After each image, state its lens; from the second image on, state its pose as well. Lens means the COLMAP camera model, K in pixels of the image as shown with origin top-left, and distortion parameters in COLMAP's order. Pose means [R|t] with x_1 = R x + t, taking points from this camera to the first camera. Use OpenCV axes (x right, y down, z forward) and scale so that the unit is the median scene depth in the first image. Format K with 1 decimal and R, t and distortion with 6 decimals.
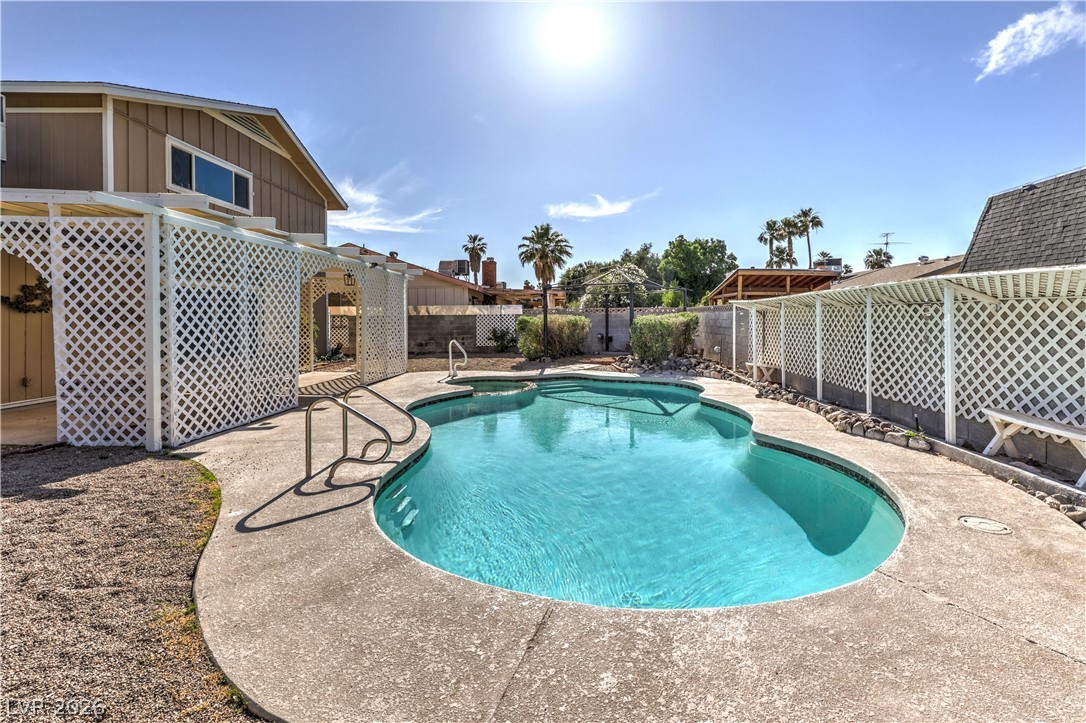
lens RADIAL K [[487.2, 0, 553.8], [0, 487.2, 324.3], [0, 0, 1]] dist [0.004206, 0.000326]
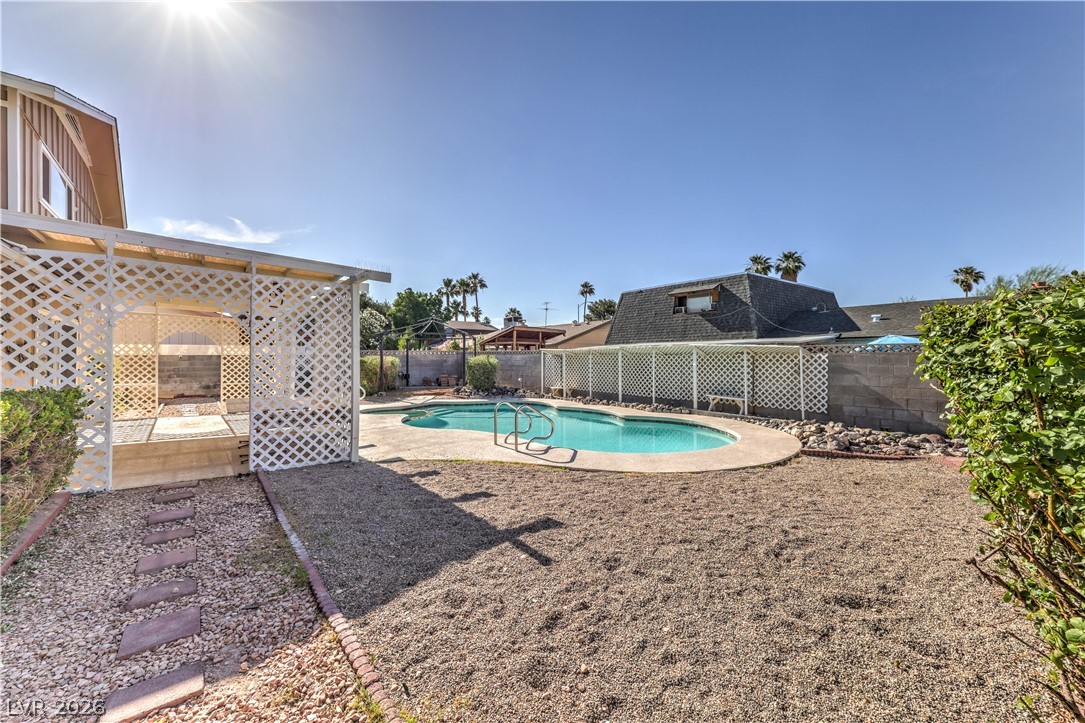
lens RADIAL K [[452.3, 0, 550.4], [0, 452.3, 360.6], [0, 0, 1]] dist [0.007472, -0.000275]
pose [[0.751658, -0.000905, 0.659553, -0.374635], [0.004606, 0.999982, -0.003878, -0.002355], [-0.659537, 0.005953, 0.751648, -0.081231]]
